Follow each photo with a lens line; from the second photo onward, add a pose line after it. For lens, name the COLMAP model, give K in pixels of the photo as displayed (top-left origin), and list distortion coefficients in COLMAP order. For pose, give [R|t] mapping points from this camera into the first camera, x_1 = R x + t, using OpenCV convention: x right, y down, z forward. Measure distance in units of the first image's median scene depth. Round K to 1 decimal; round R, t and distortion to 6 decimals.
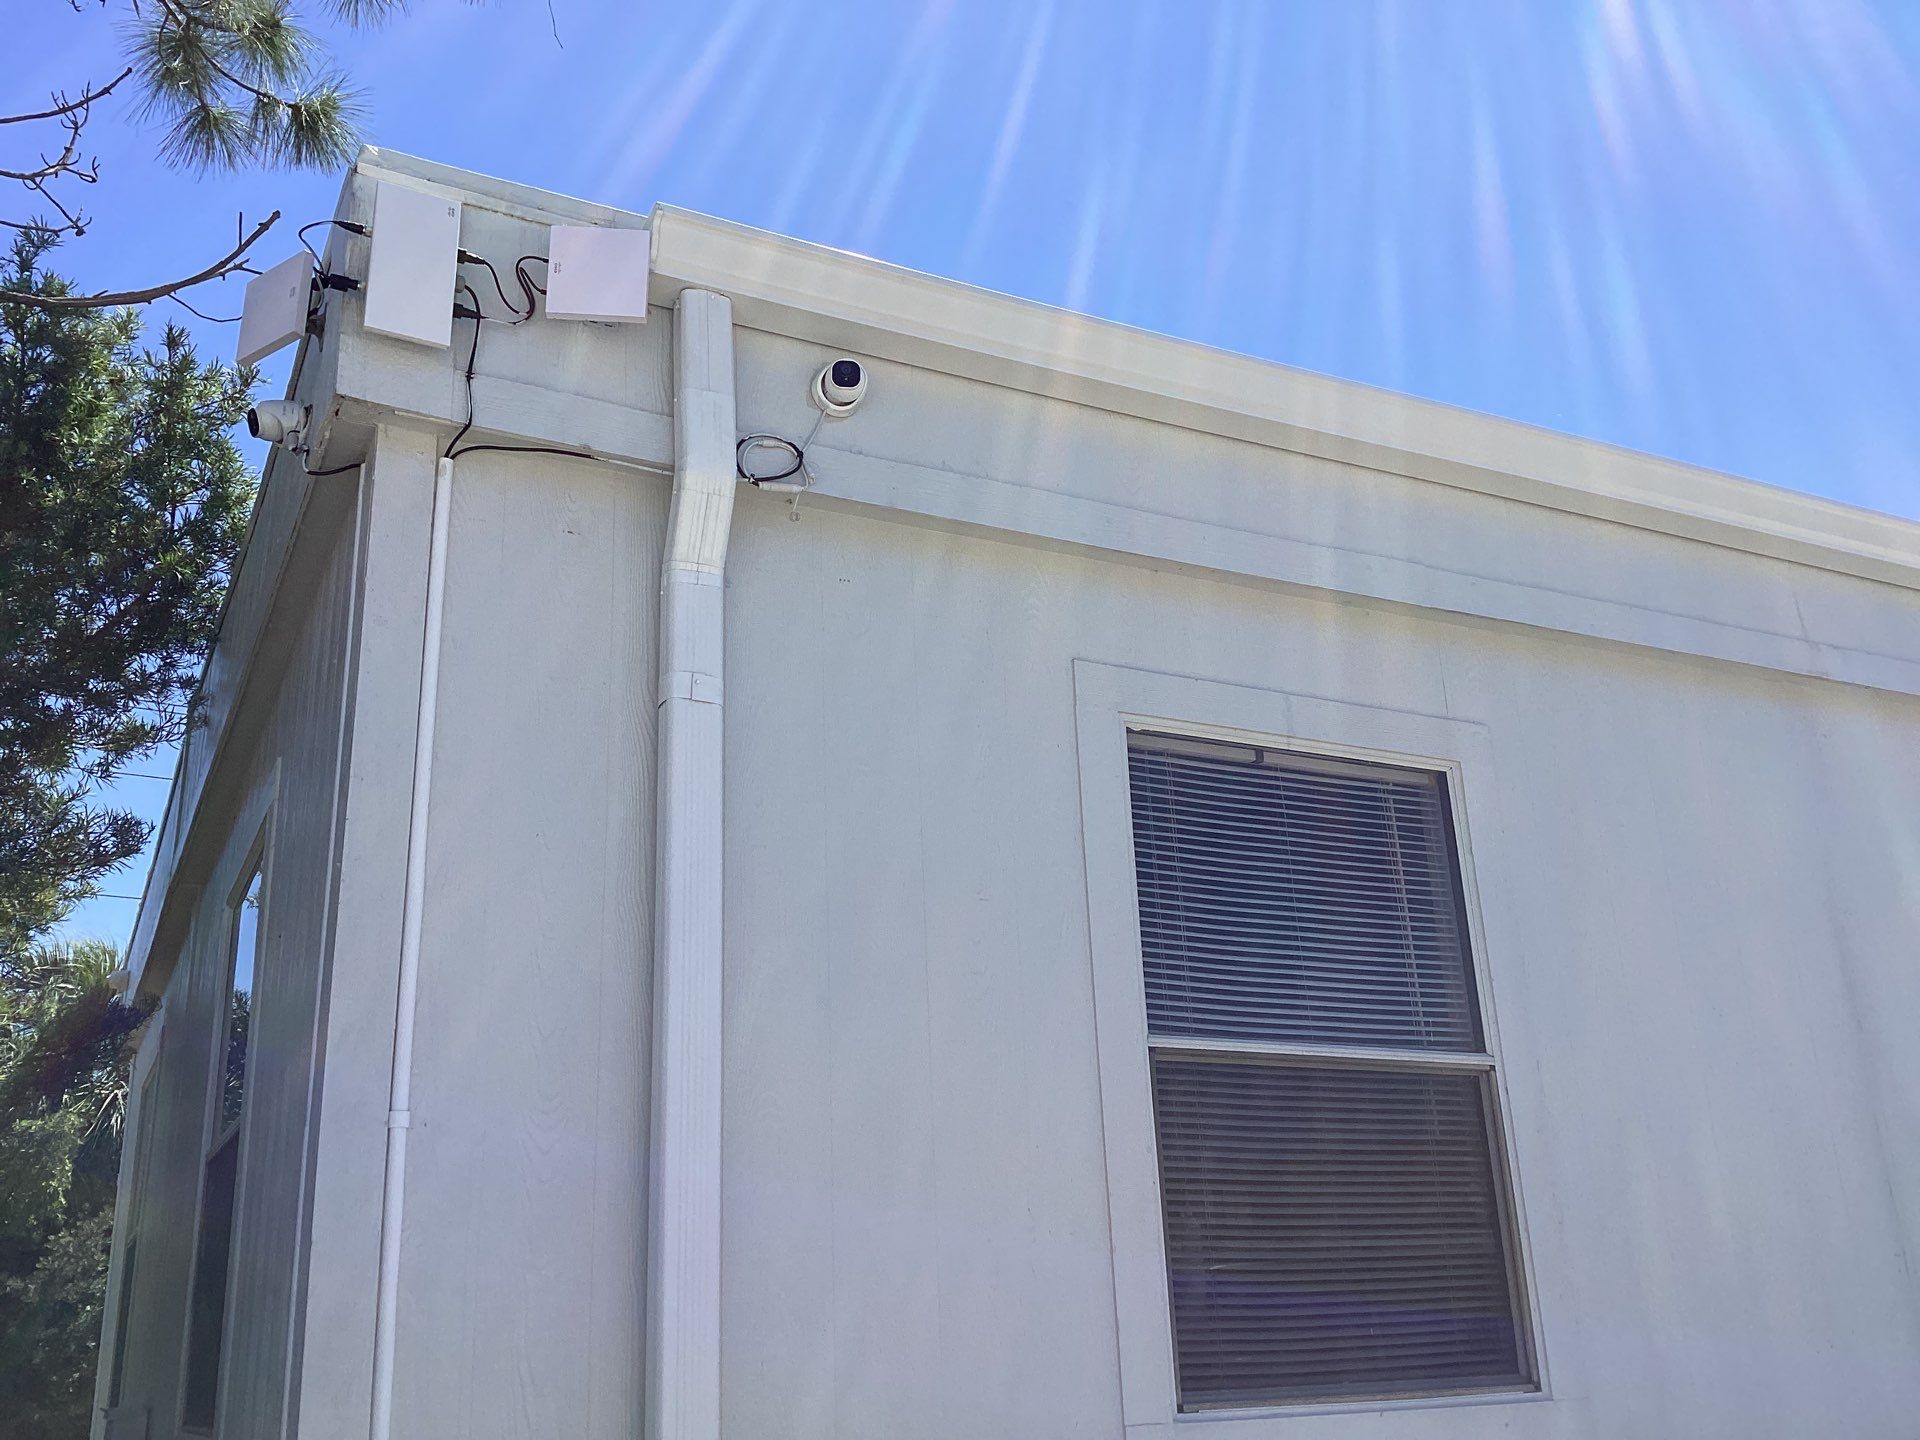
lens RADIAL K [[1785.5, 0, 890.0], [0, 1785.5, 718.7], [0, 0, 1]] dist [0.015056, -0.019639]
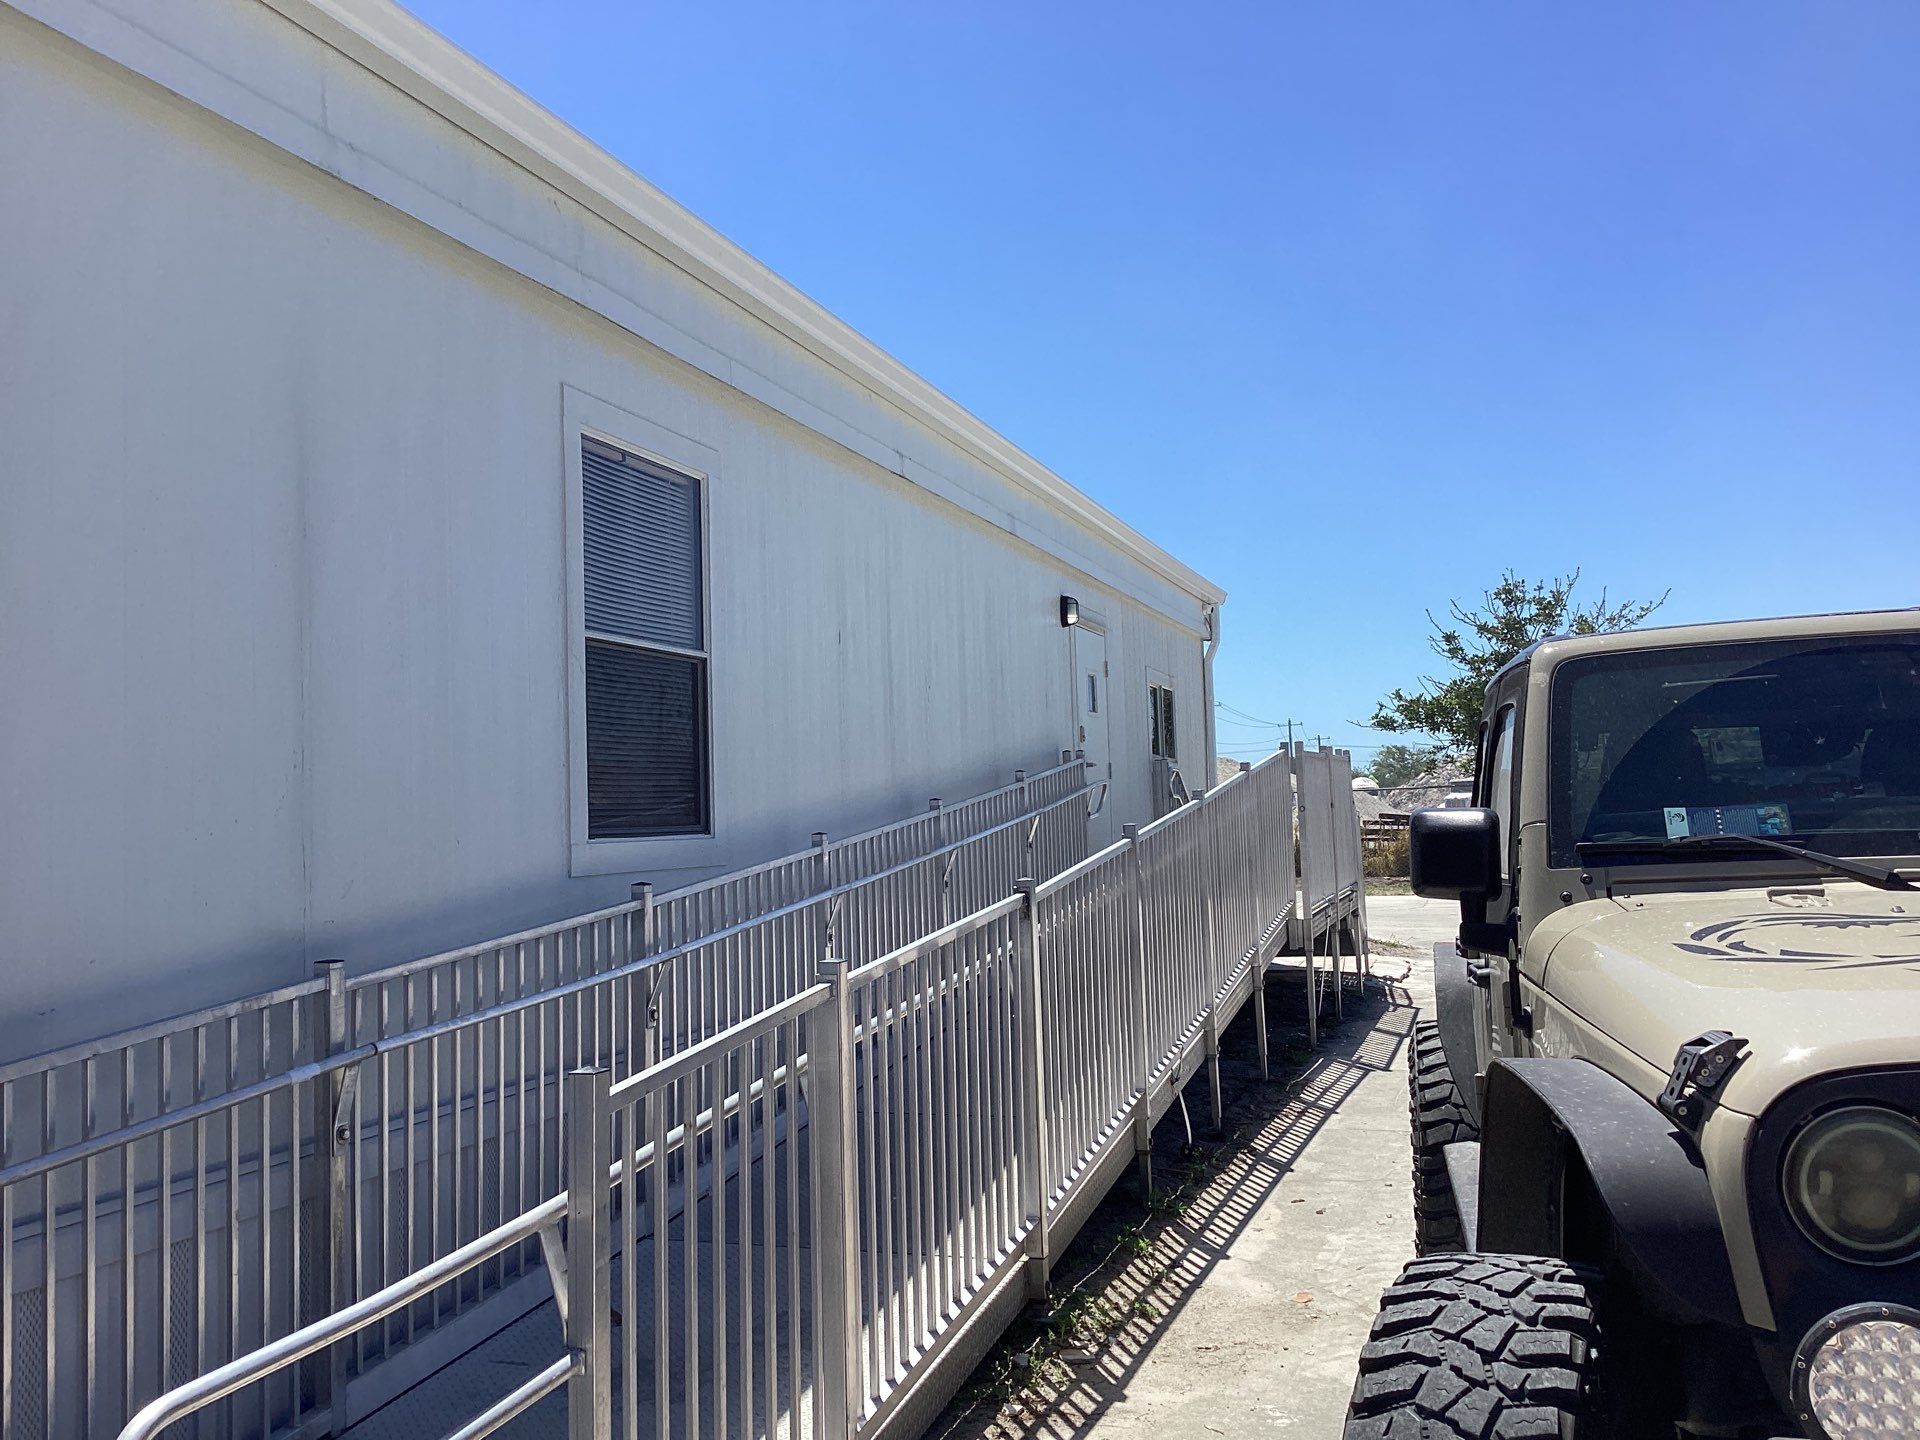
lens RADIAL K [[1722.9, 0, 928.2], [0, 1722.9, 718.0], [0, 0, 1]] dist [0.115265, -0.222590]
pose [[0.691440, 0.062467, 0.719728, -0.705079], [-0.266092, 0.948235, 0.173335, -0.099005], [-0.671644, -0.311365, 0.672270, -0.297503]]
